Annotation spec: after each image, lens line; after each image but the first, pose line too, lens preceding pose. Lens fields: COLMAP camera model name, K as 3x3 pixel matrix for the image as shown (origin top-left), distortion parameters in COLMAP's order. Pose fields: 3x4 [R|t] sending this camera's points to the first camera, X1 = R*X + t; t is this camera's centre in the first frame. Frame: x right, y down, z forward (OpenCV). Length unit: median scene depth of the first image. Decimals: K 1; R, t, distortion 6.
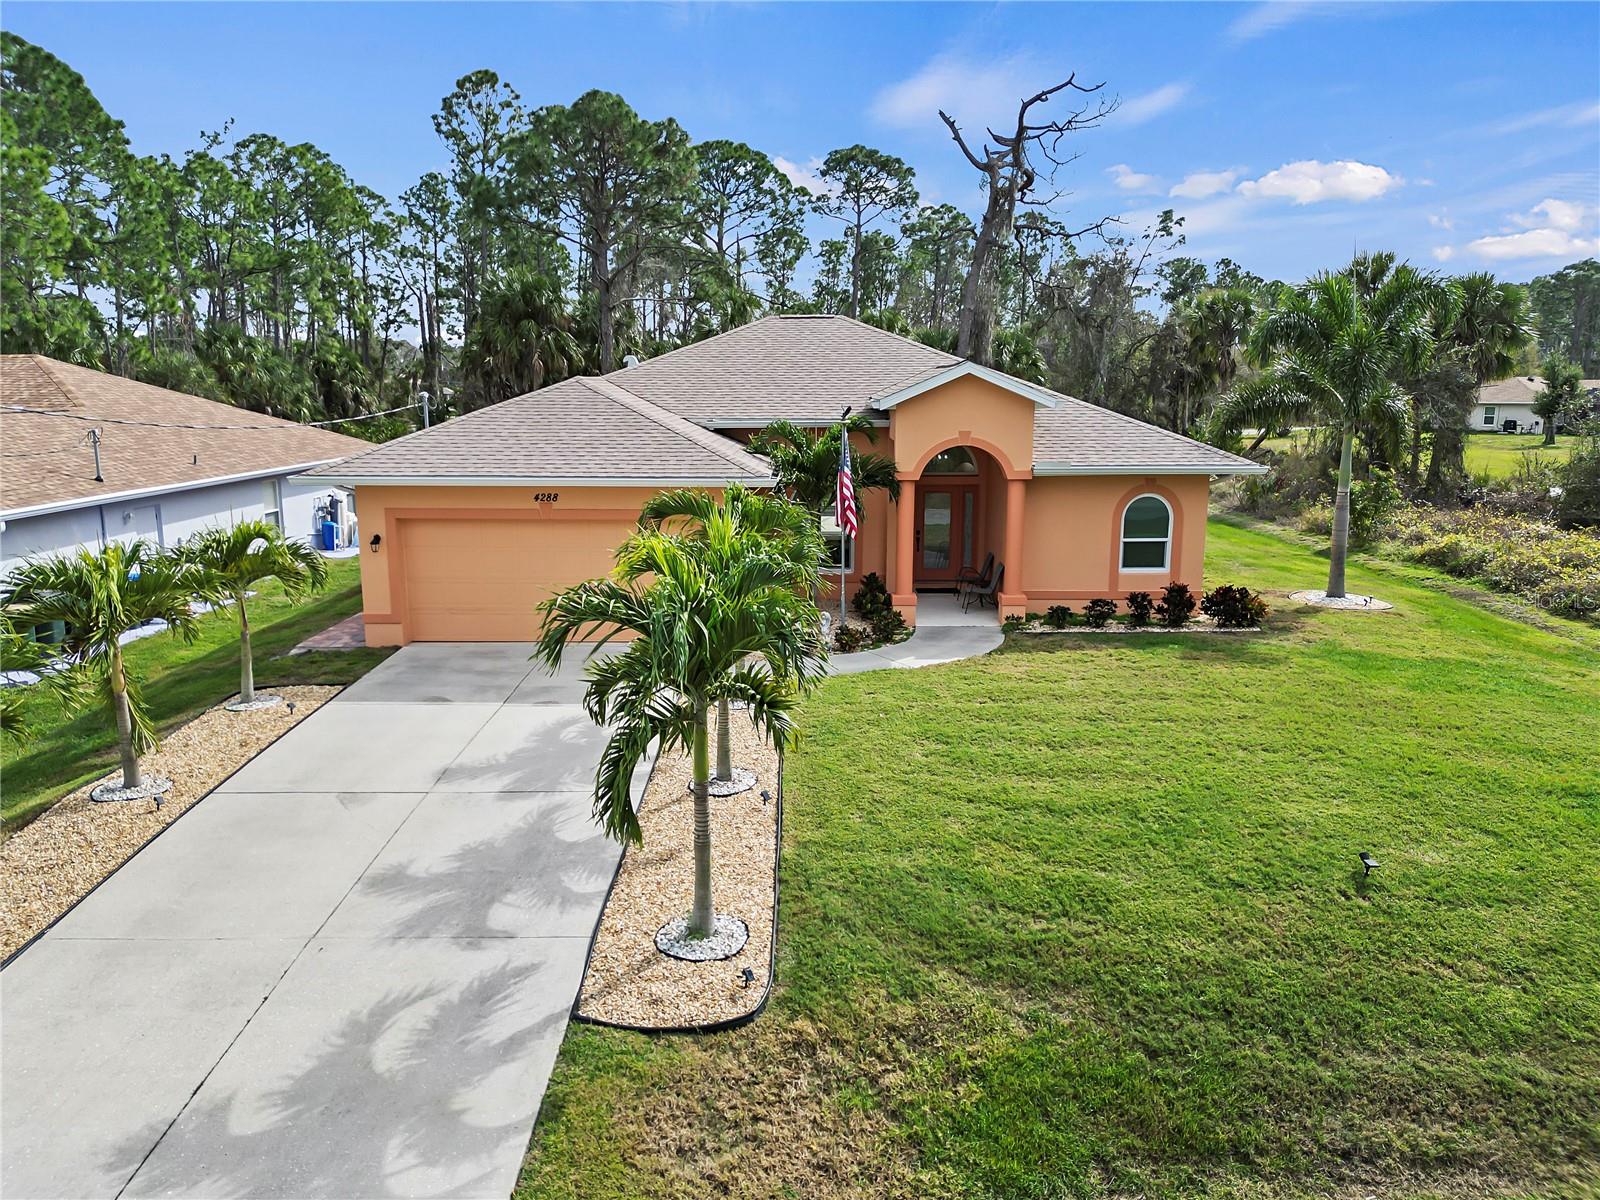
lens RADIAL K [[1137.3, 0, 798.5], [0, 1137.3, 602.5], [0, 0, 1]] dist [0.055842, -0.024467]
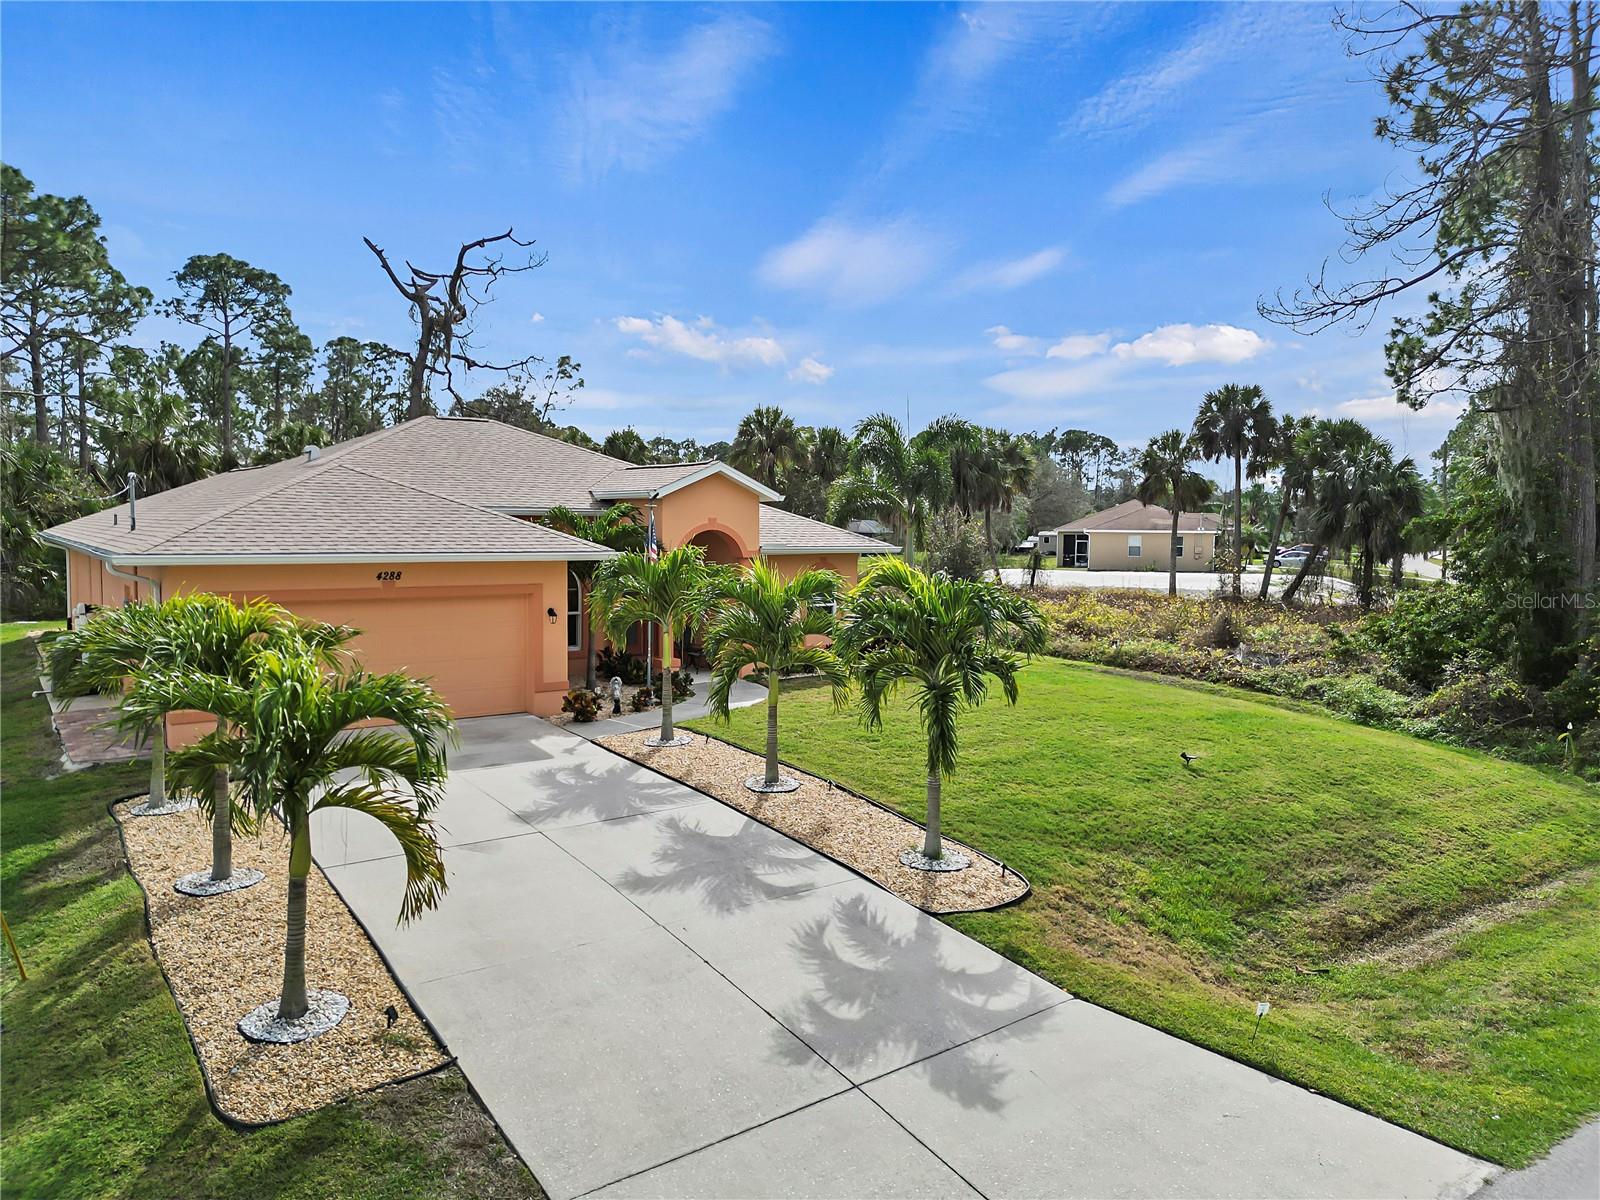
lens RADIAL K [[1137.3, 0, 782.6], [0, 1137.3, 605.3], [0, 0, 1]] dist [0.055842, -0.024467]
pose [[0.805545, -0.033839, 0.591568, -0.484080], [0.101900, 0.991405, -0.082048, 0.045011], [-0.583707, 0.126374, 0.802070, 0.006472]]
